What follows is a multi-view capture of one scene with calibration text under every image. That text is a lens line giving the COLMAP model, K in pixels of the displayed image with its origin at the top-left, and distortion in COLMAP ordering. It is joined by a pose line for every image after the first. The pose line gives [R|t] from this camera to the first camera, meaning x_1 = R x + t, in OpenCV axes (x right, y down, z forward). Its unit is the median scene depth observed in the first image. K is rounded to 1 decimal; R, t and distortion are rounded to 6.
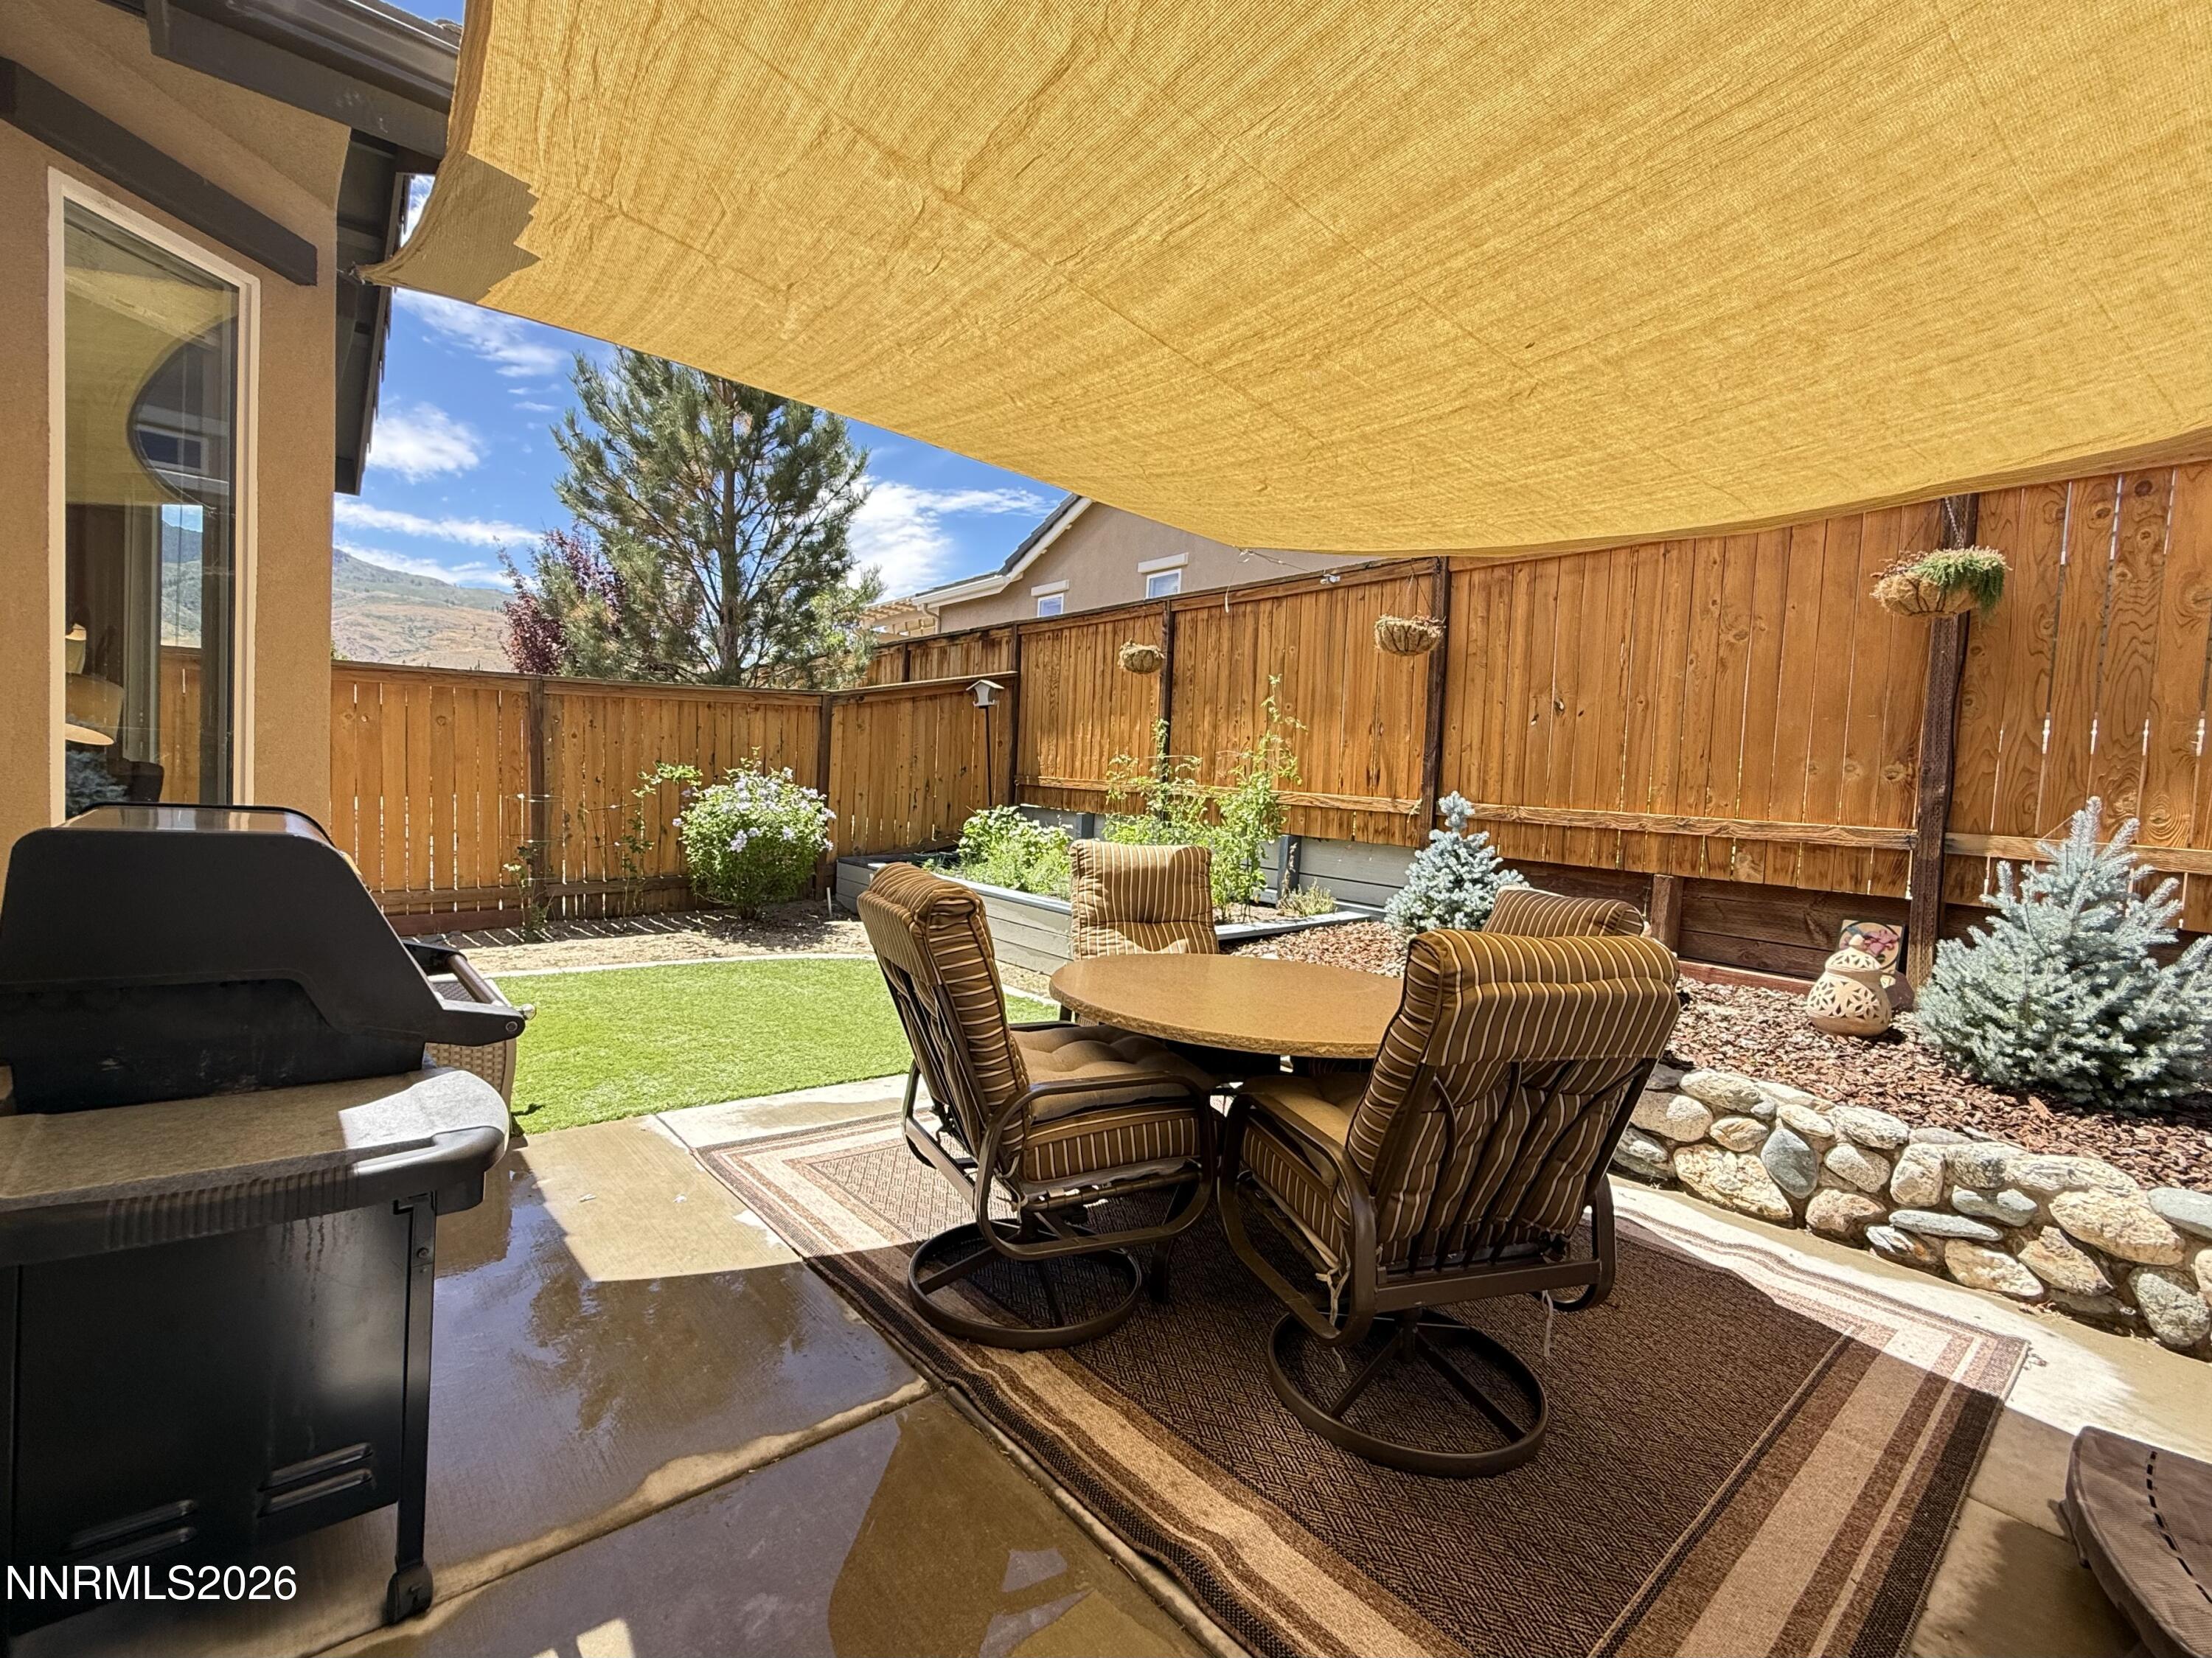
lens RADIAL K [[970.1, 0, 1106.0], [0, 970.1, 829.0], [0, 0, 1]] dist [-0.000783, 0.000368]
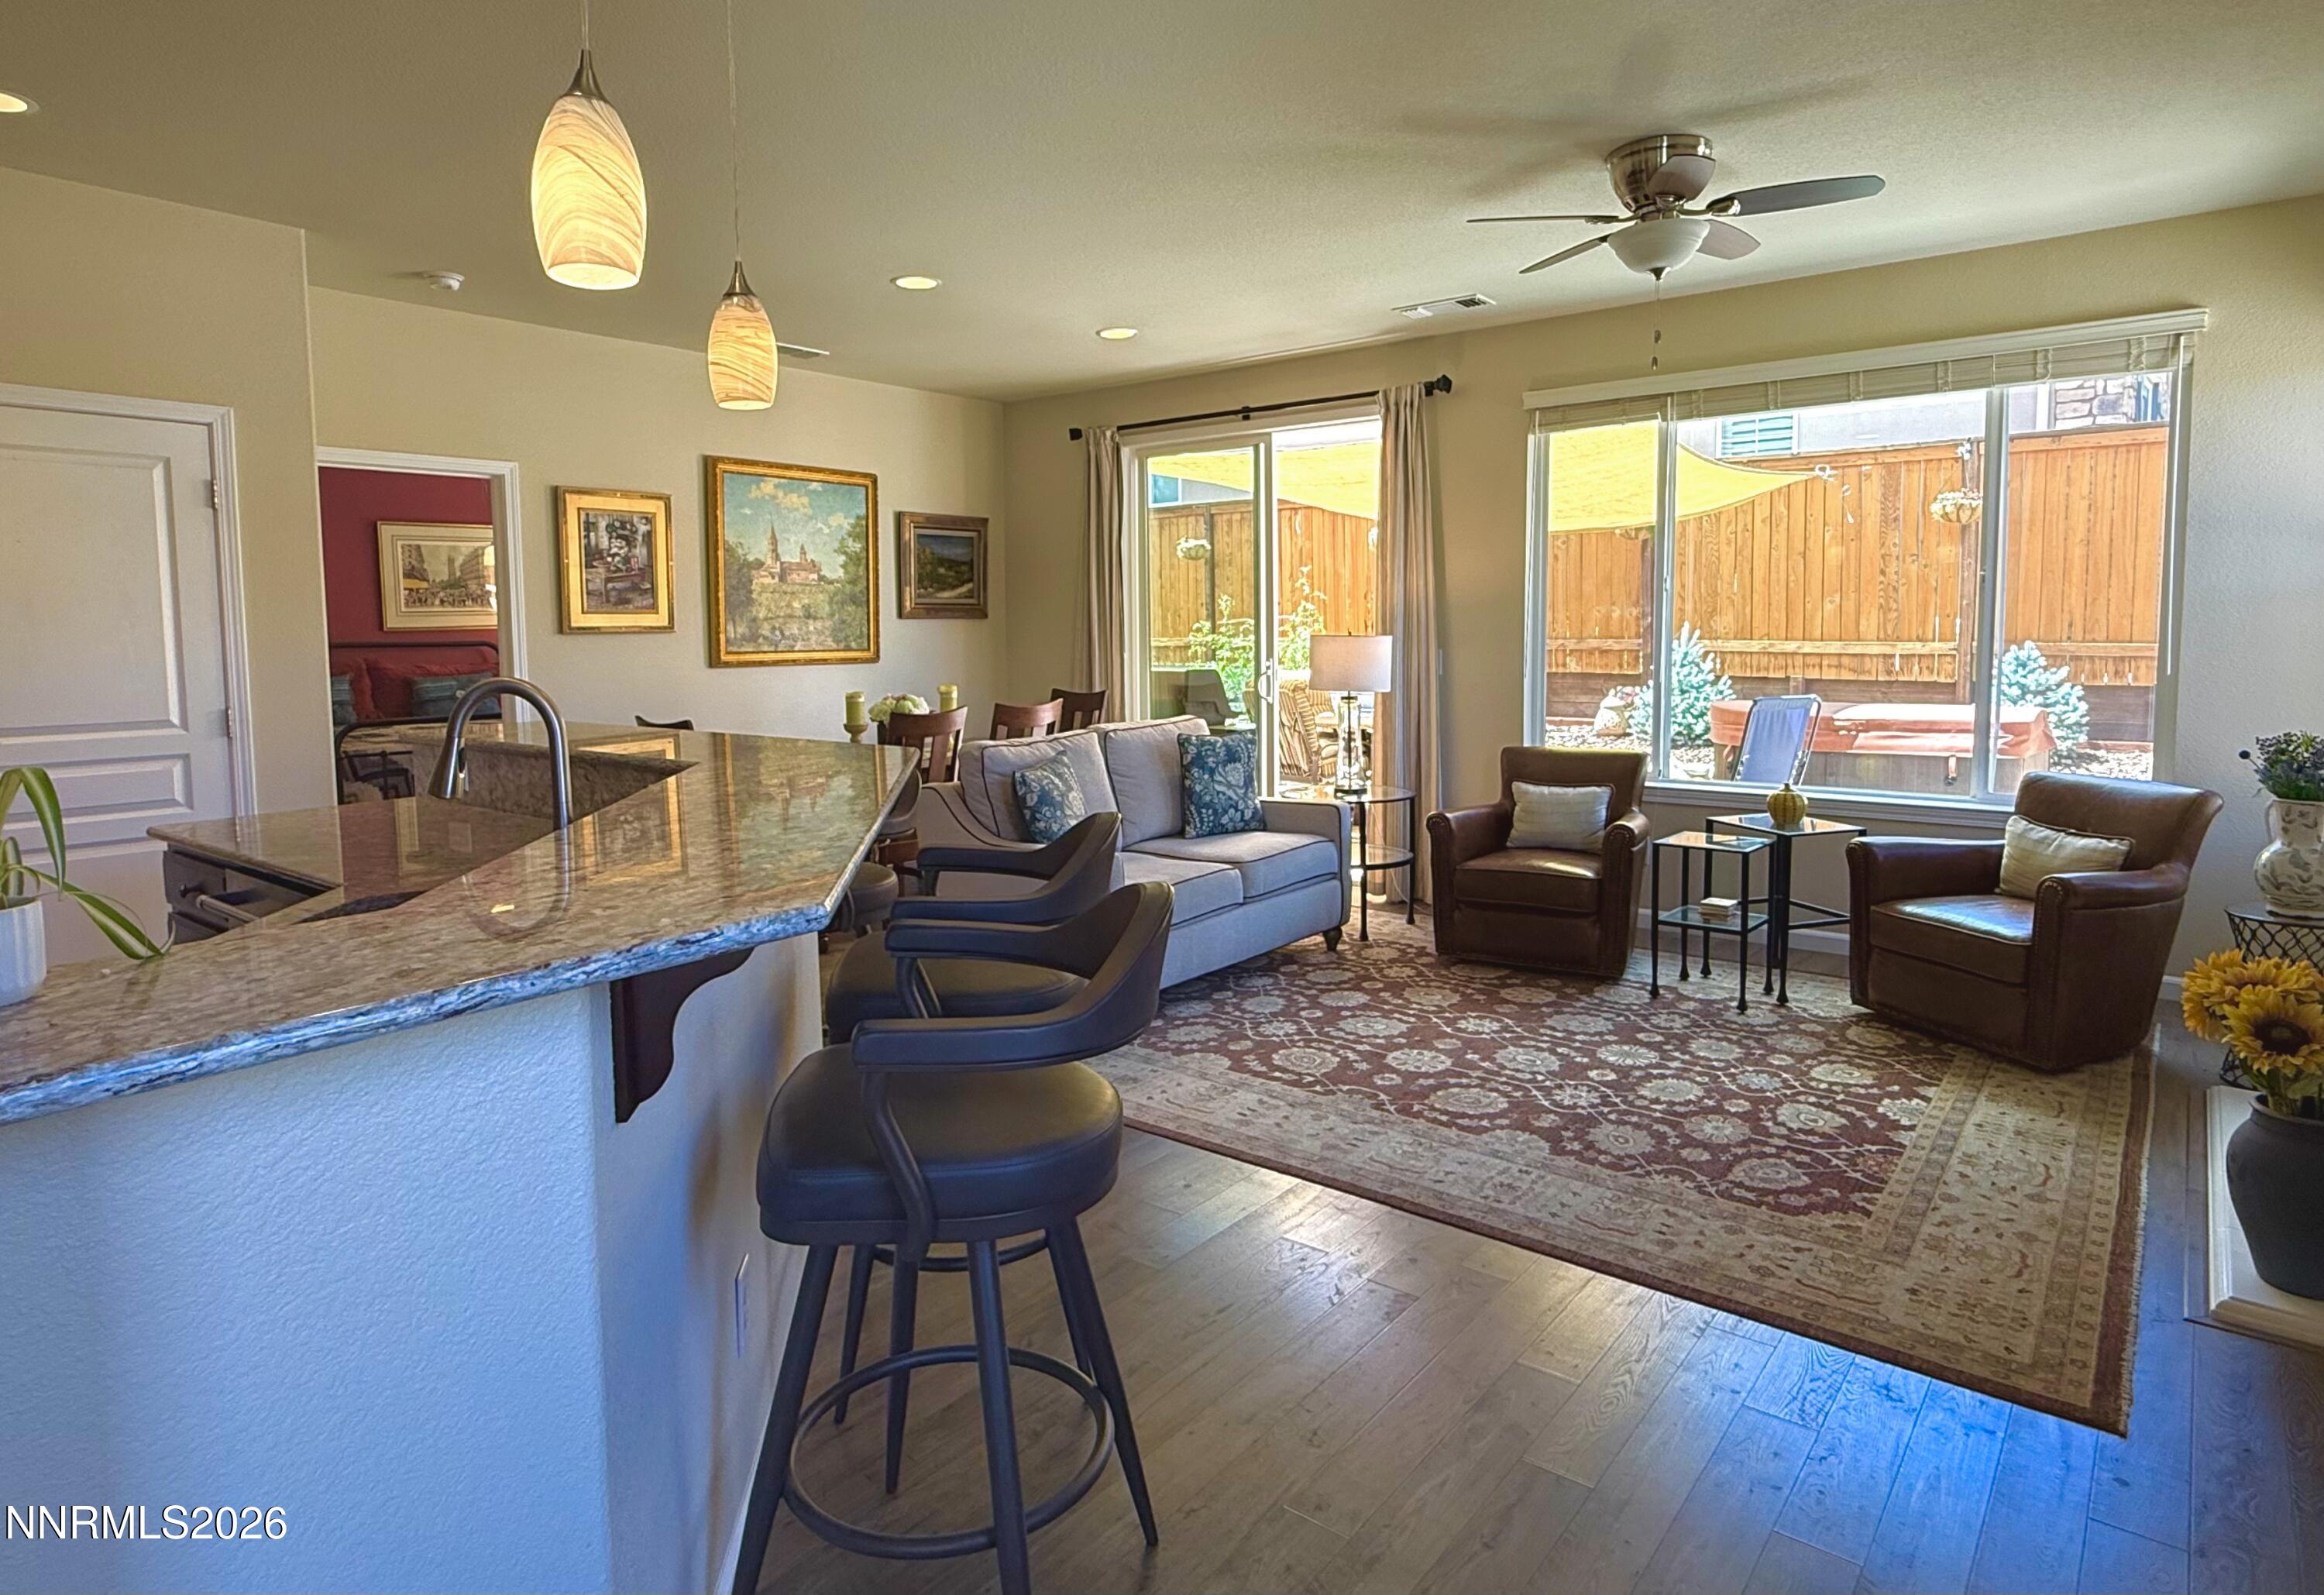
lens RADIAL K [[1339.7, 0, 1159.5], [0, 1339.7, 722.9], [0, 0, 1]] dist [-0.000436, 0.001758]
pose [[0.979194, -0.075130, 0.188504, -0.647543], [0.070914, 0.997060, 0.029021, 0.019768], [-0.190130, -0.015049, 0.981644, -1.442457]]
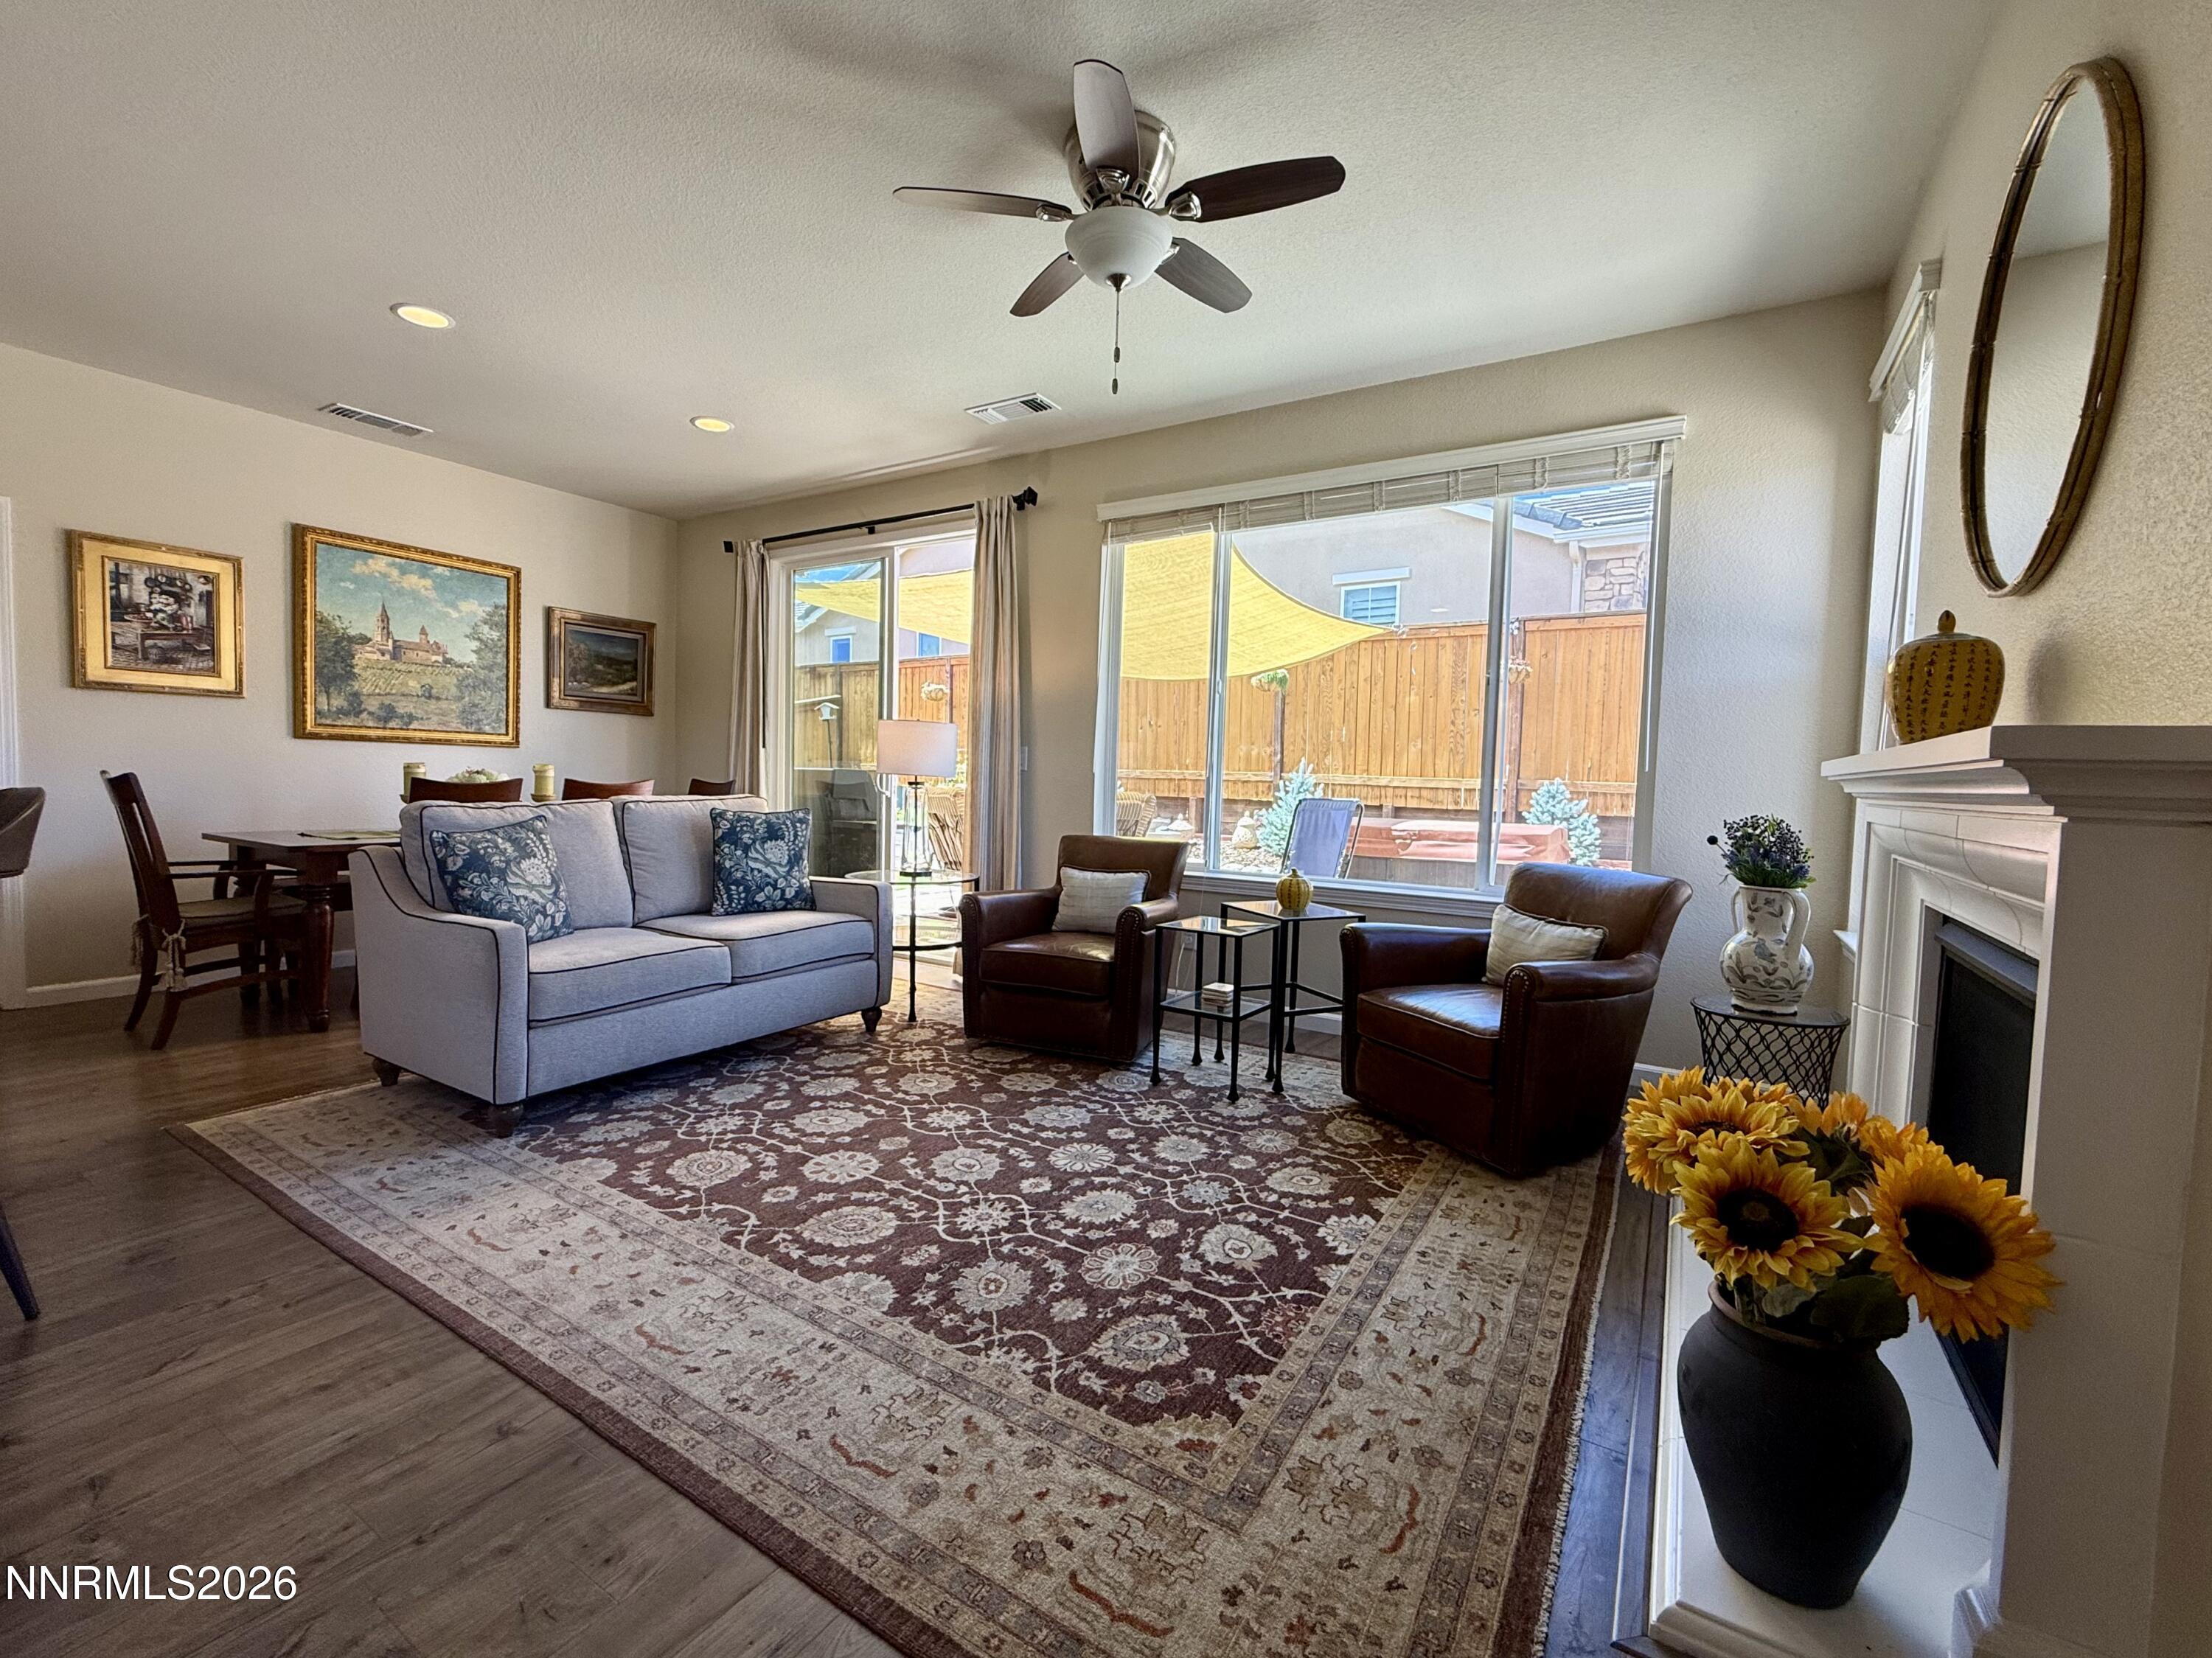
lens RADIAL K [[970.1, 0, 1106.0], [0, 970.1, 829.0], [0, 0, 1]] dist [-0.000783, 0.000368]
pose [[0.951569, -0.042281, 0.304515, -0.337423], [0.039660, 0.999104, 0.014789, 0.084688], [-0.304868, -0.001996, 0.952393, -1.181714]]
